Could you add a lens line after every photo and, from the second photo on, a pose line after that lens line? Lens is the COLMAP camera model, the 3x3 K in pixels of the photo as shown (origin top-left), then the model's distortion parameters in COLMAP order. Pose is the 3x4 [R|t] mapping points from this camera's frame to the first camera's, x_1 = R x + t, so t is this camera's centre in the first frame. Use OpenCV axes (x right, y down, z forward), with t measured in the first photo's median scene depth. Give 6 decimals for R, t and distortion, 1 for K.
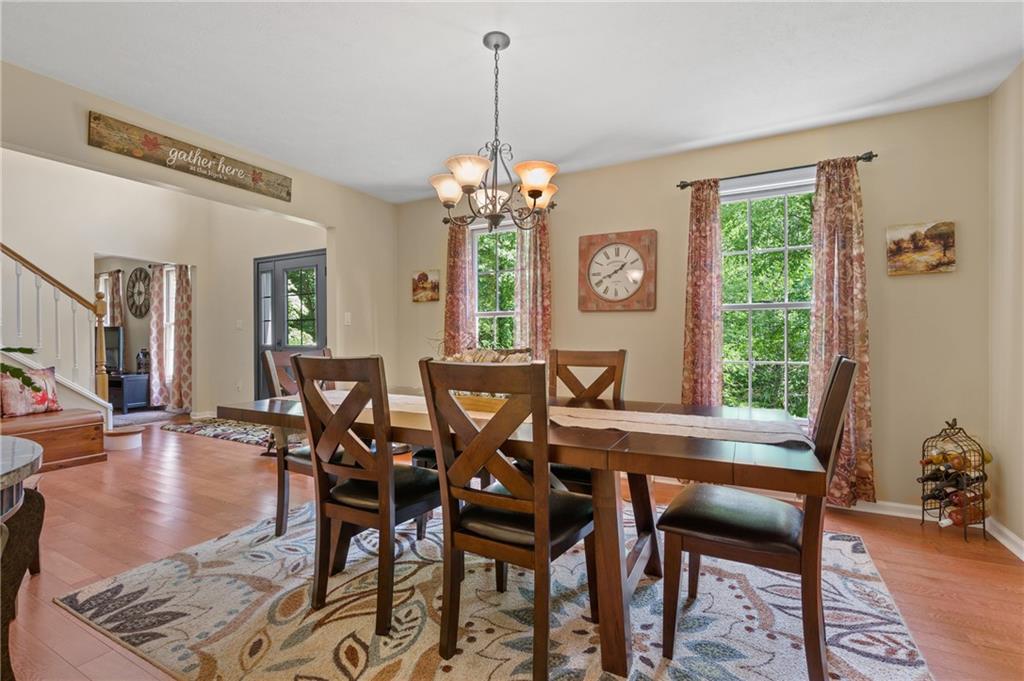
lens RADIAL K [[459.8, 0, 510.9], [0, 459.8, 340.9], [0, 0, 1]] dist [0.015028, 0.000096]
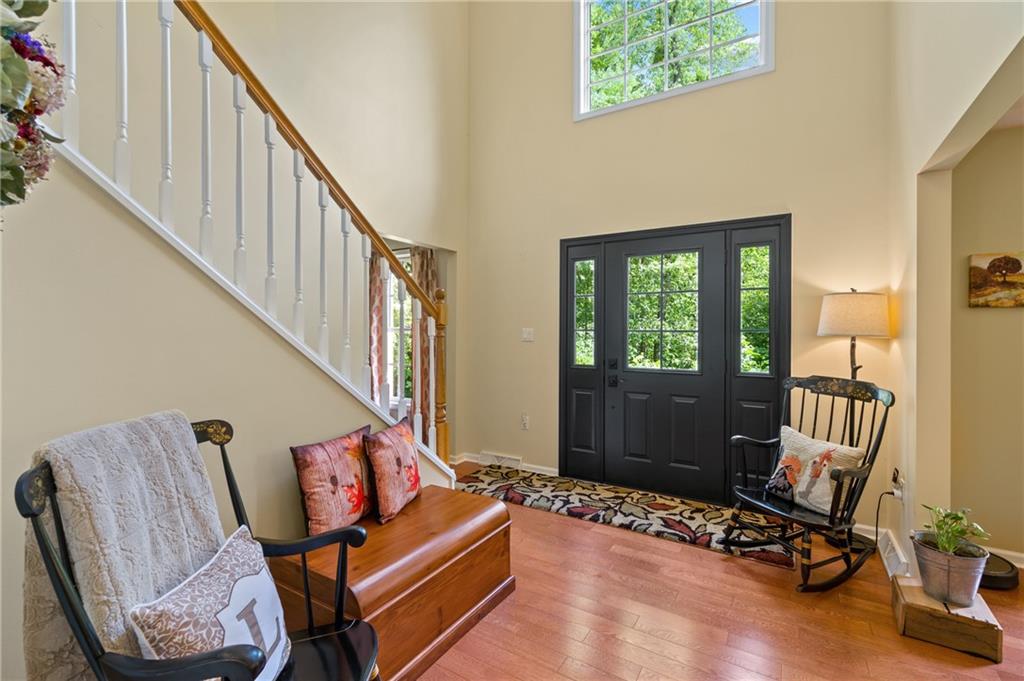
lens RADIAL K [[459.8, 0, 511.9], [0, 459.8, 335.3], [0, 0, 1]] dist [0.015028, 0.000096]
pose [[0.998114, 0.005237, -0.061161, -0.750245], [-0.004700, 0.999949, 0.008925, -0.053409], [0.061205, -0.008621, 0.998088, 0.389283]]
